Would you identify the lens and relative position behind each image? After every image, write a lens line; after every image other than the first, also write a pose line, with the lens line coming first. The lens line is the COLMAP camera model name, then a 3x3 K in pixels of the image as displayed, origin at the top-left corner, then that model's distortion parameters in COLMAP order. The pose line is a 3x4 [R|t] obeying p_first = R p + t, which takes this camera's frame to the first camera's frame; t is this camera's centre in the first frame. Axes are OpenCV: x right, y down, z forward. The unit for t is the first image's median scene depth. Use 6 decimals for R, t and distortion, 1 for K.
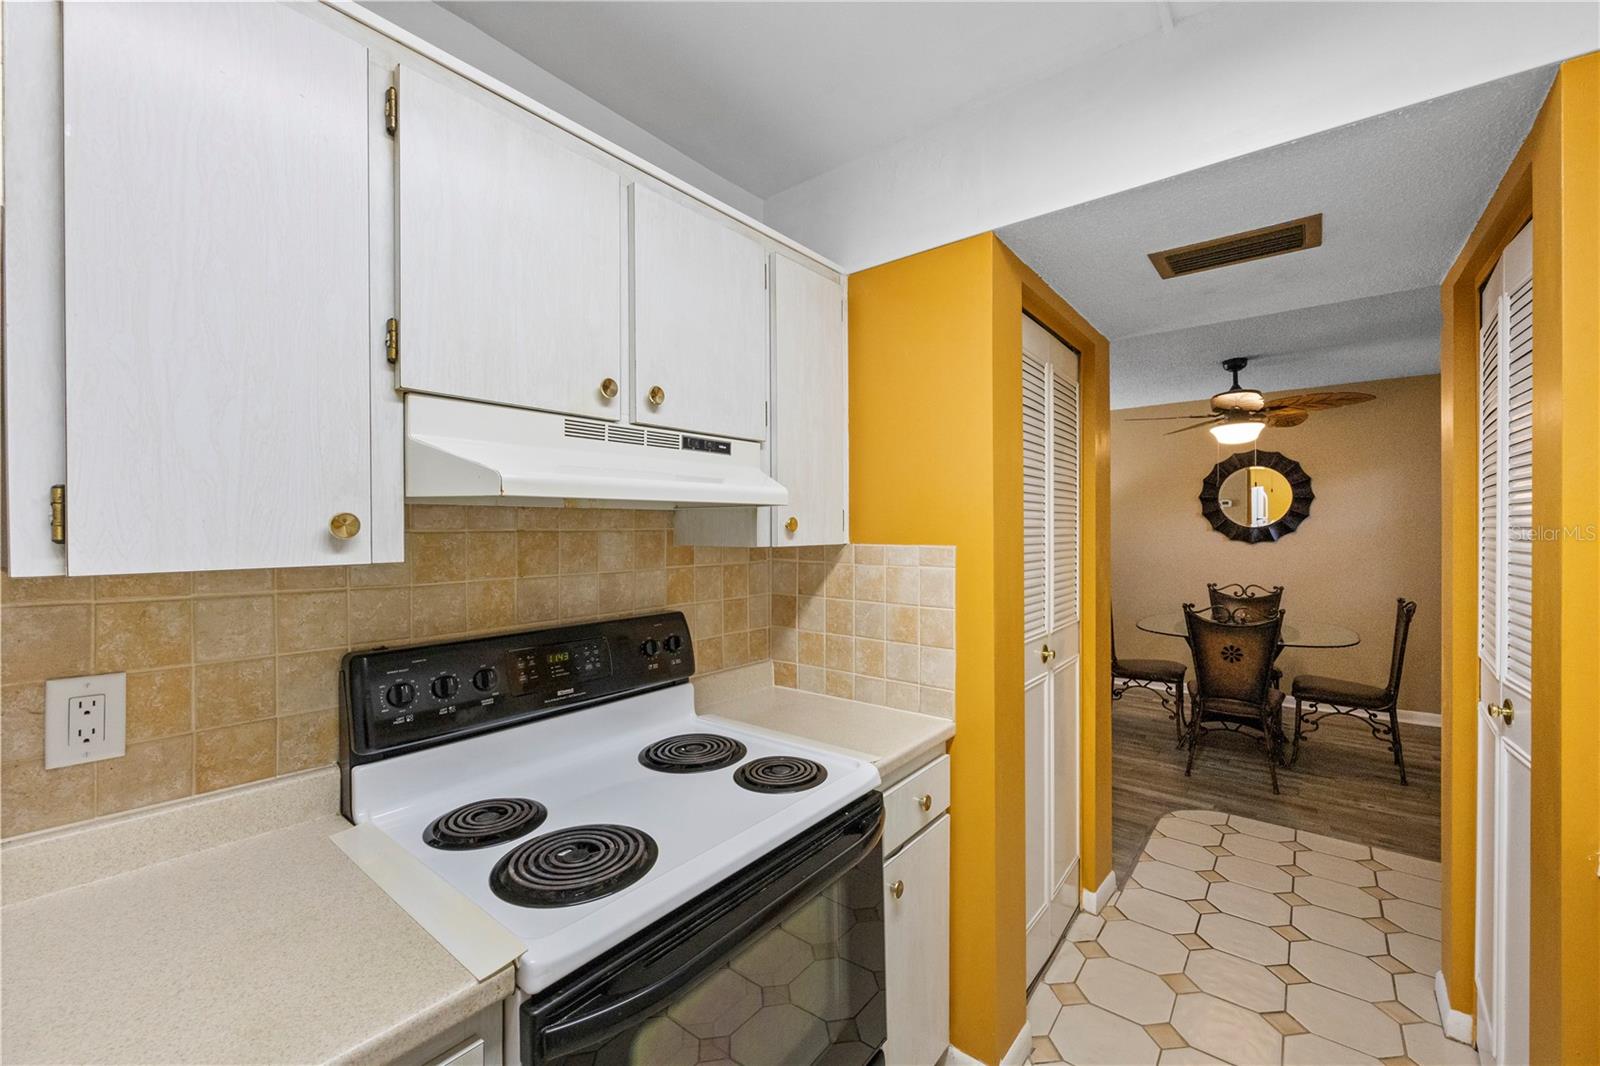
lens RADIAL K [[638.8, 0, 801.7], [0, 638.8, 532.3], [0, 0, 1]] dist [-0.002300, 0.000012]
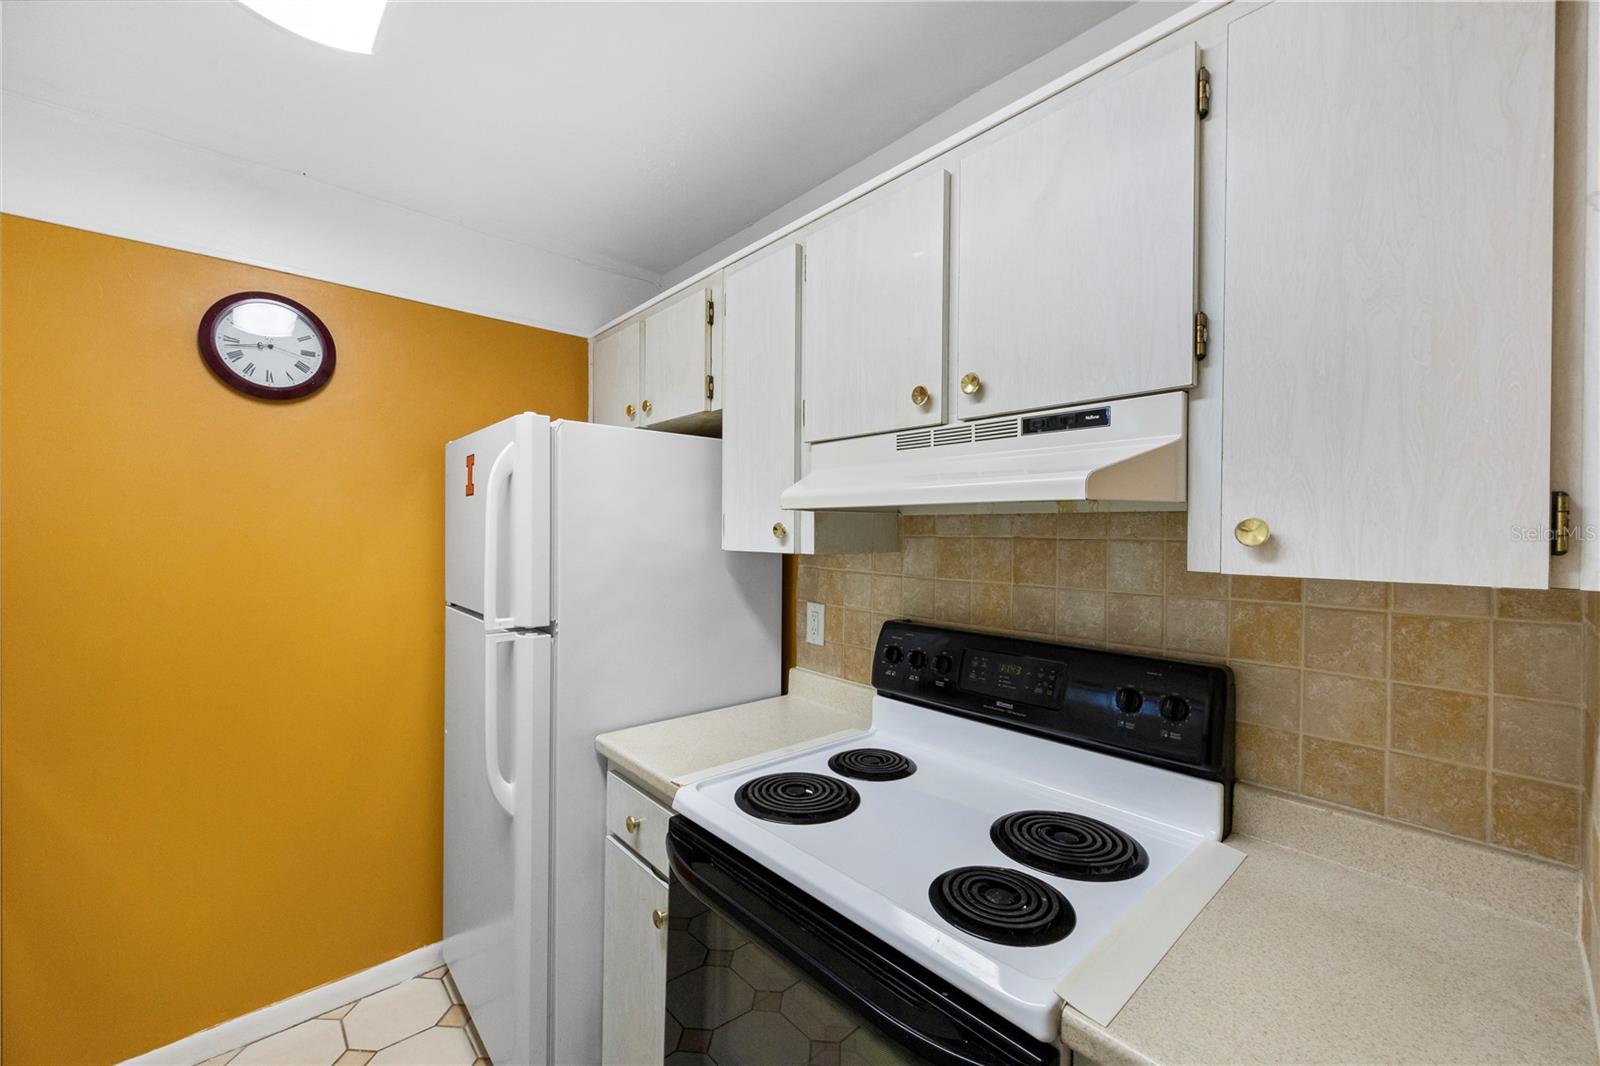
lens RADIAL K [[642.0, 0, 800.0], [0, 642.0, 535.6], [0, 0, 1]] dist [-0.000443, 0.000290]
pose [[-0.166590, 0.005758, -0.986009, 0.636079], [-0.019036, 0.999778, 0.009054, -0.008291], [0.985842, 0.020278, -0.166444, 0.855865]]
